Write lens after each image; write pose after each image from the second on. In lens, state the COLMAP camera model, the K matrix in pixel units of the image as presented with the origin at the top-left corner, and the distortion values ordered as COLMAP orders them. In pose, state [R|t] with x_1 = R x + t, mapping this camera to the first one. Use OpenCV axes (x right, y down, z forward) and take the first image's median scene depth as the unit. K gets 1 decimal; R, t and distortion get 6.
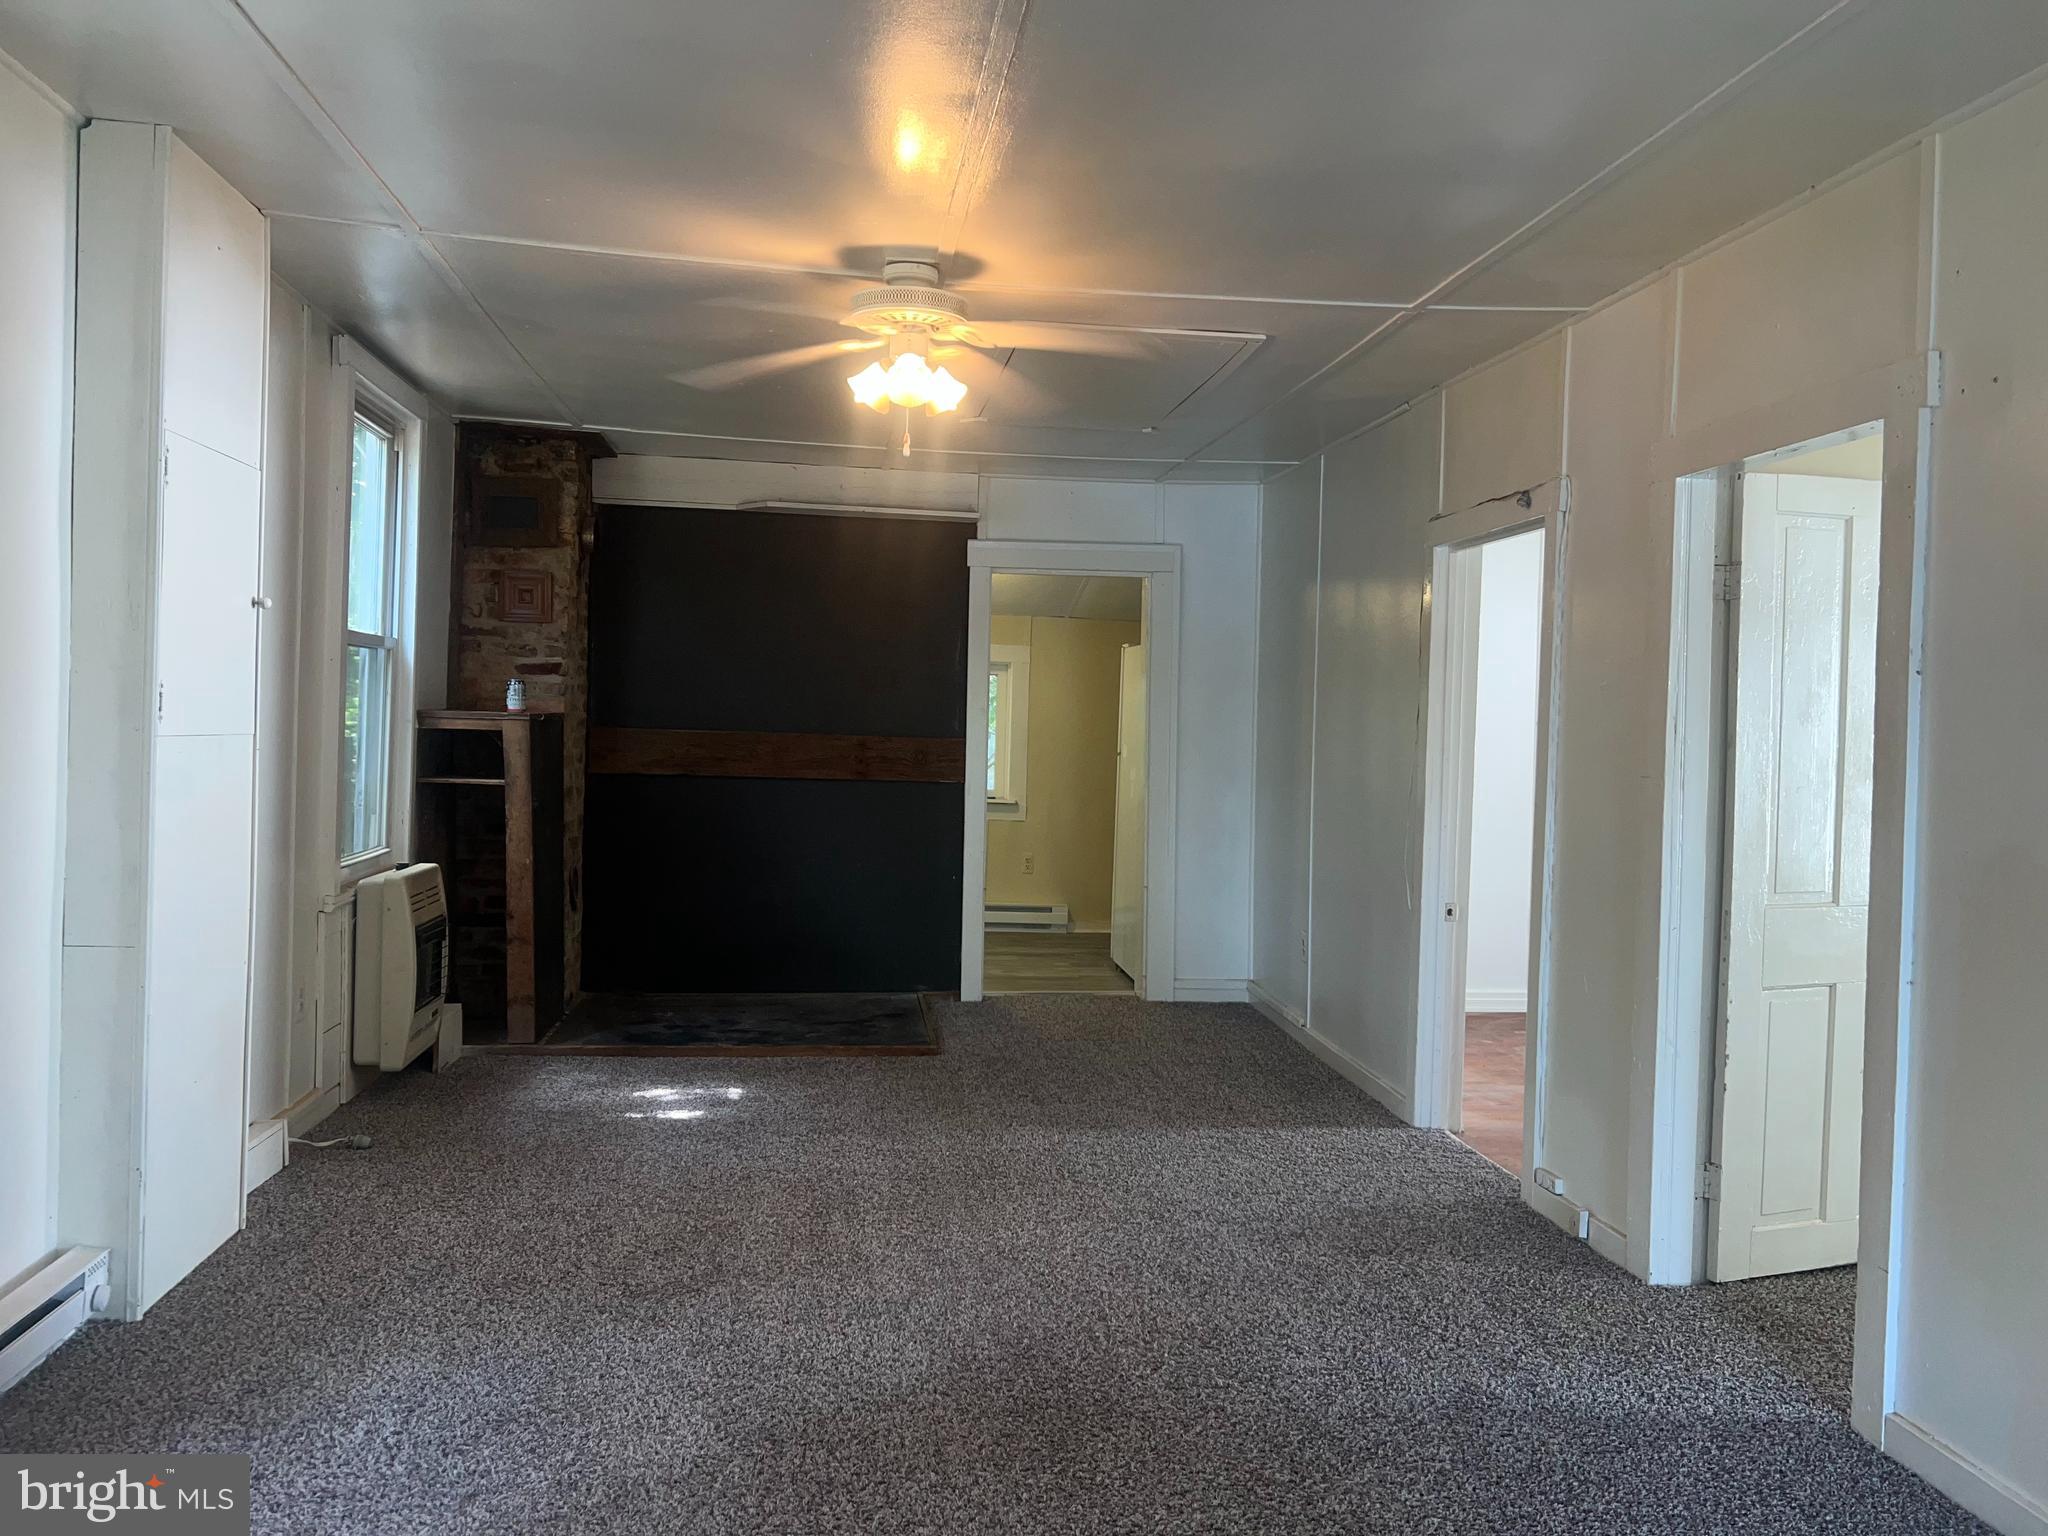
lens RADIAL K [[1536.1, 0, 1026.1], [0, 1536.1, 752.7], [0, 0, 1]] dist [0.060941, -0.058863]
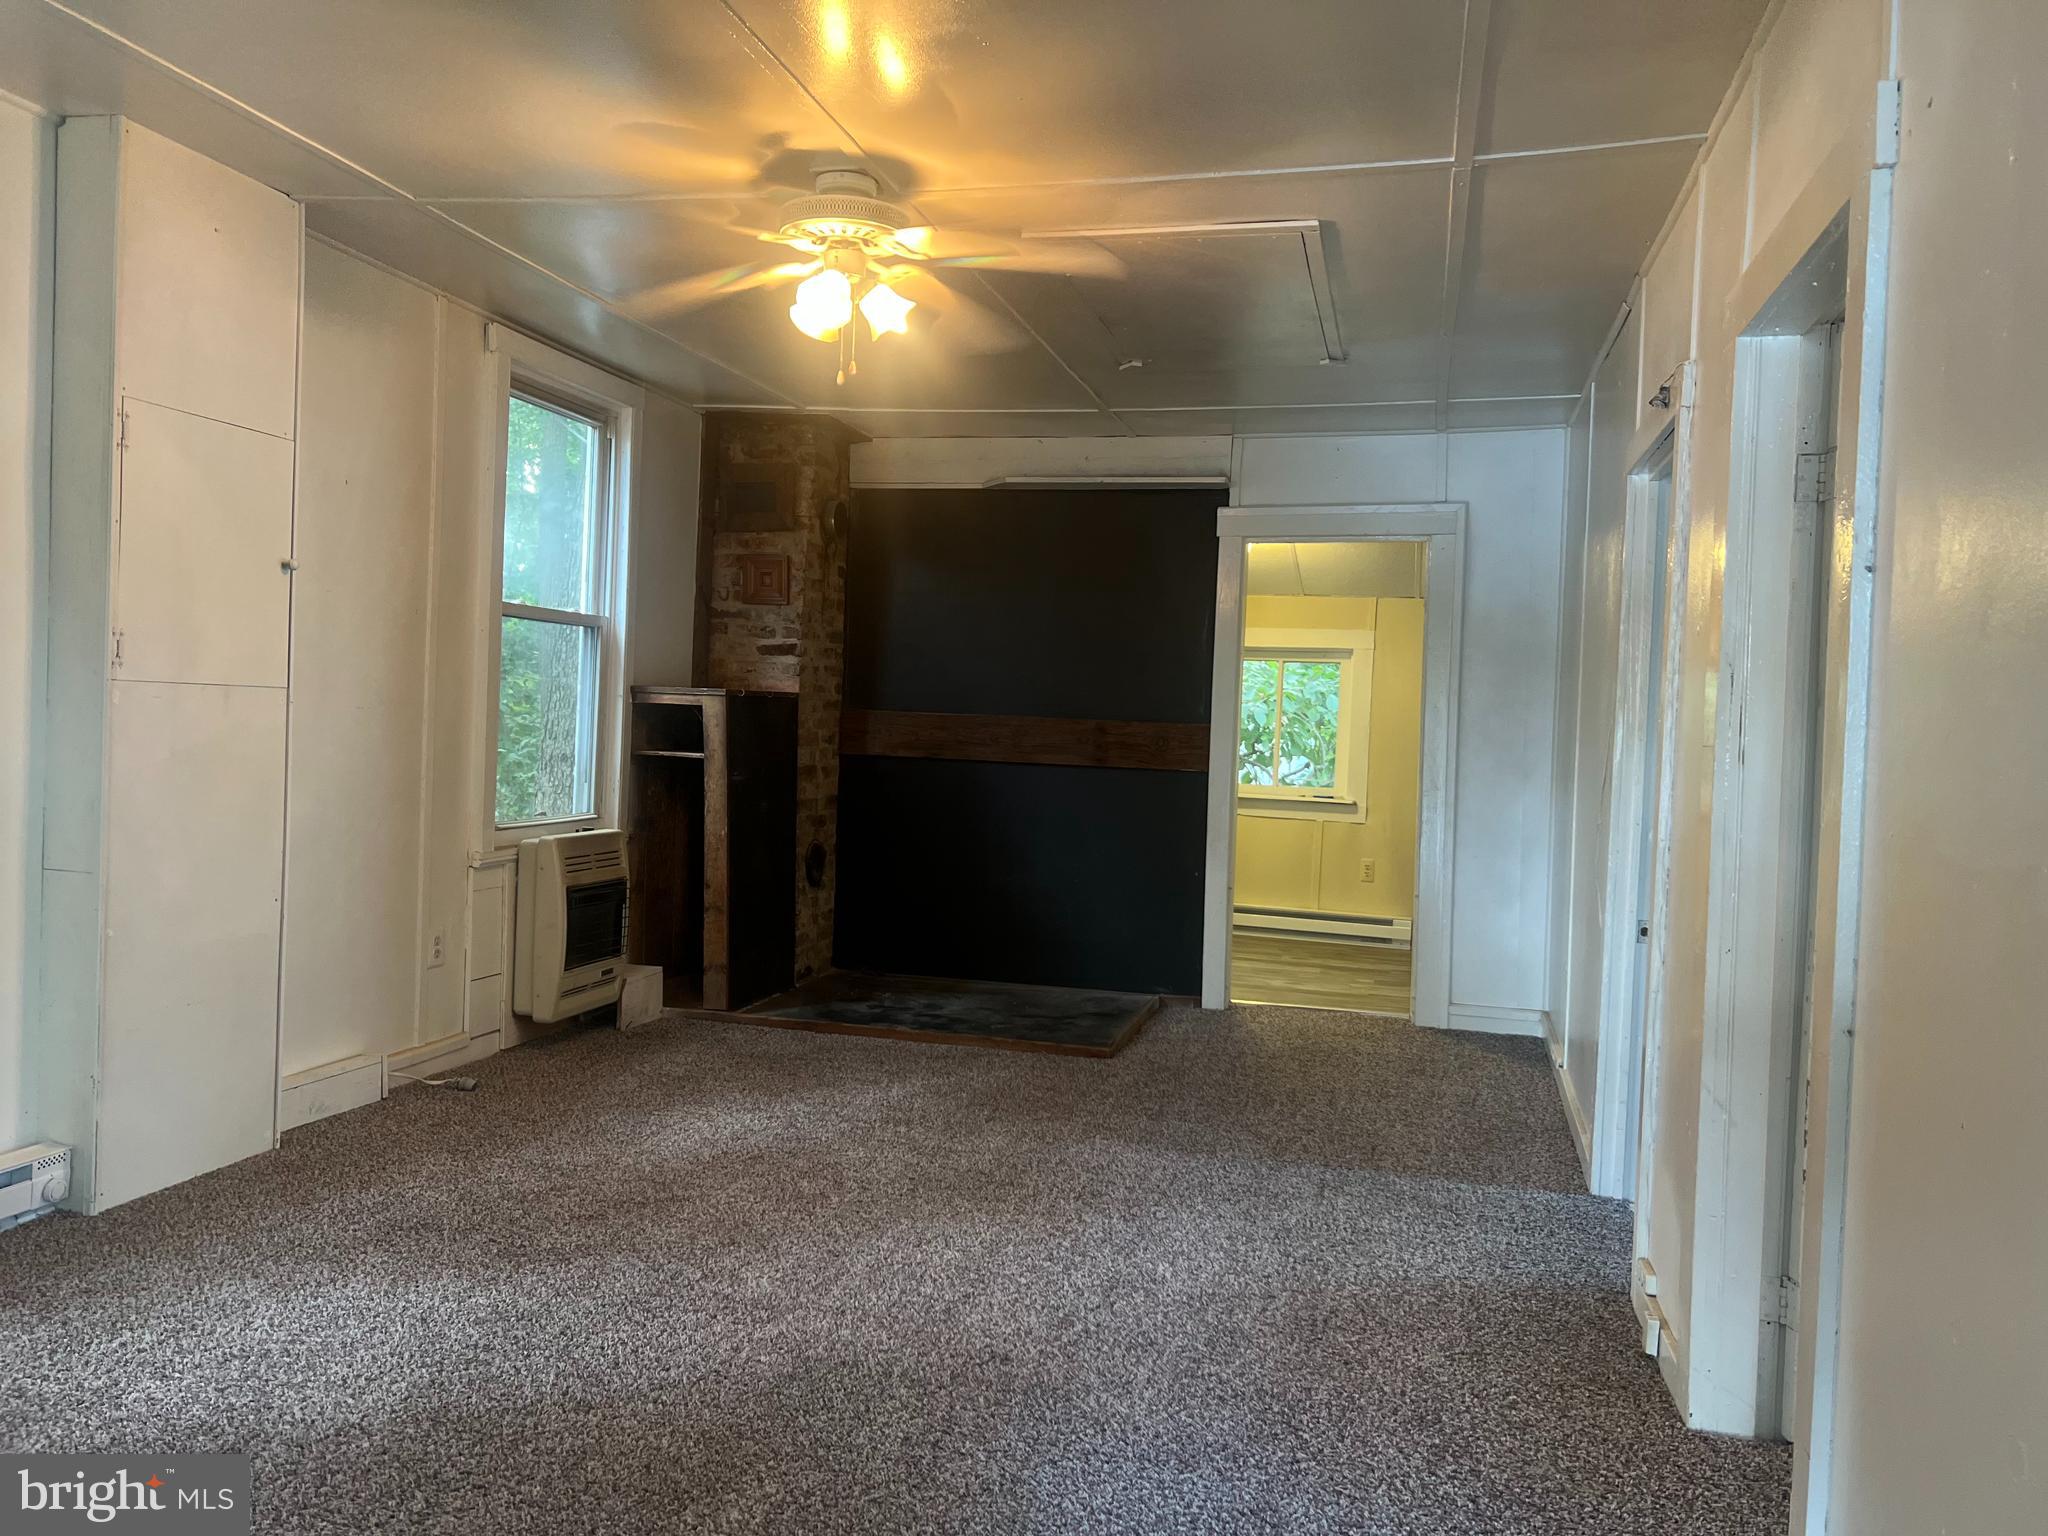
lens RADIAL K [[1536.1, 0, 1023.7], [0, 1536.1, 771.6], [0, 0, 1]] dist [0.060941, -0.058863]
pose [[0.930557, 0.020034, -0.365600, 0.213200], [-0.018757, 0.999799, 0.007046, 0.016514], [0.365667, 0.000301, 0.930746, 0.109314]]
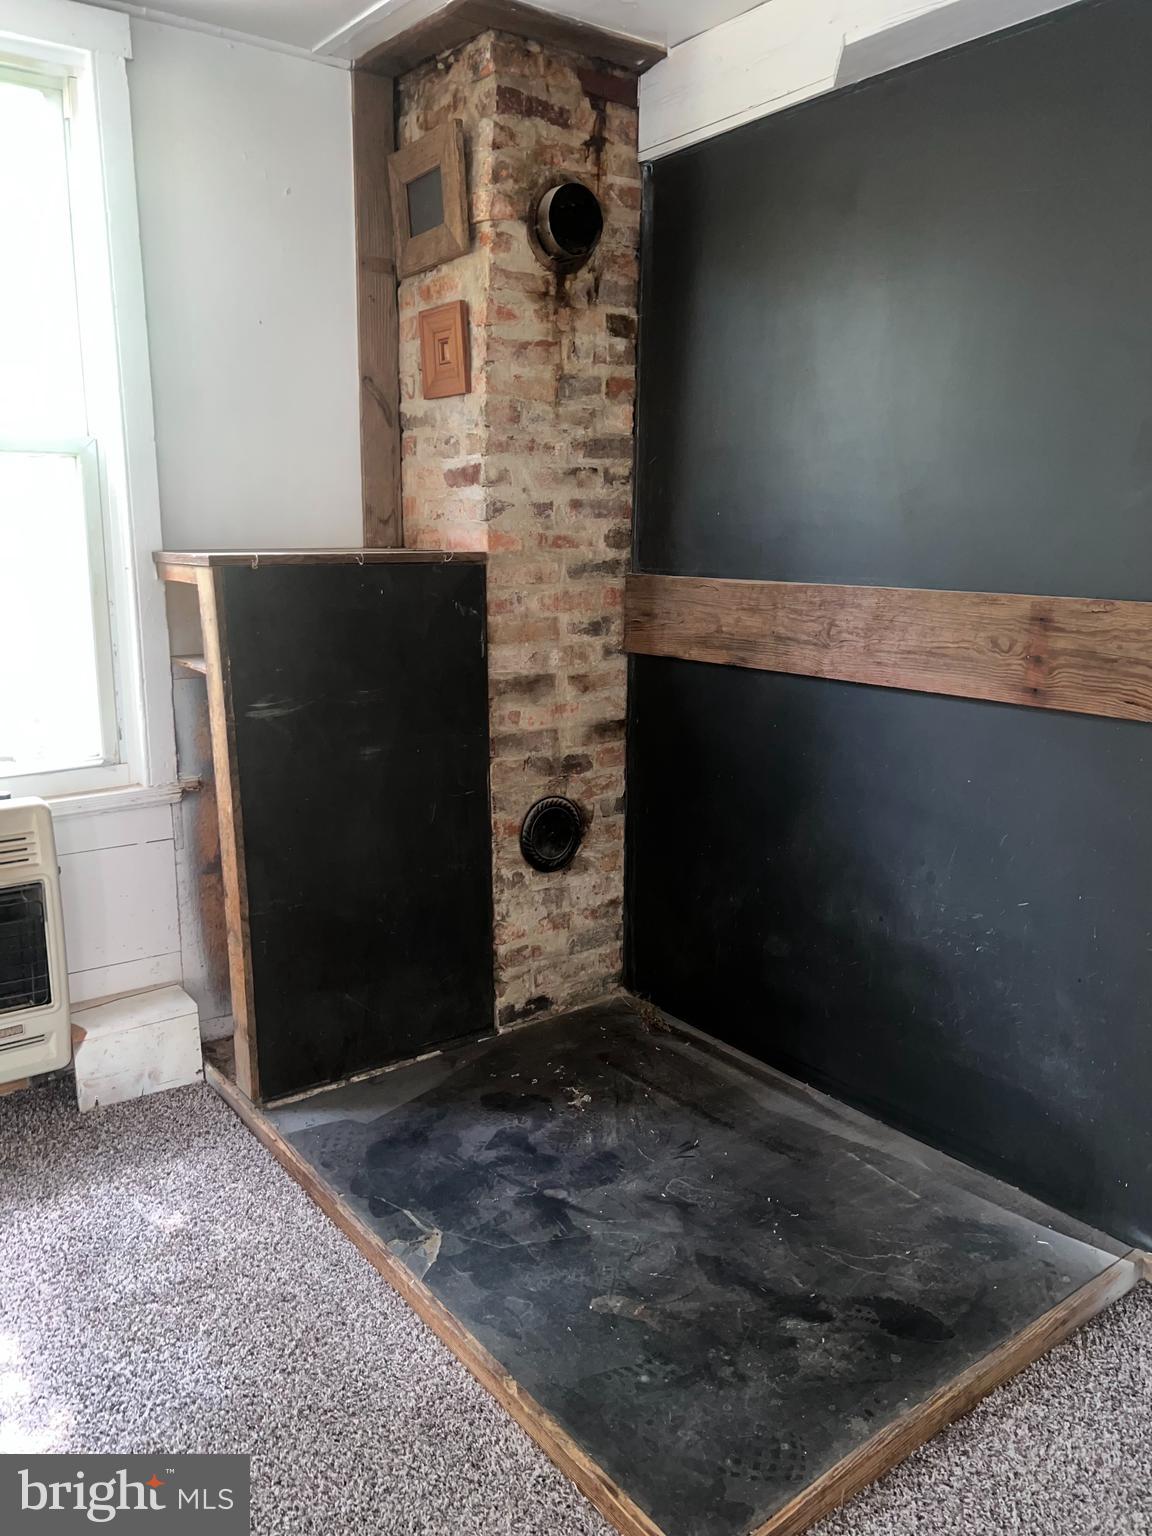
lens RADIAL K [[1152.0, 0, 568.1], [0, 1152.0, 766.7], [0, 0, 1]] dist [0.060941, -0.058863]
pose [[0.498111, 0.150559, -0.853943, 0.105169], [-0.005076, 0.985300, 0.170758, -0.020332], [0.867099, -0.080722, 0.491552, 0.809925]]
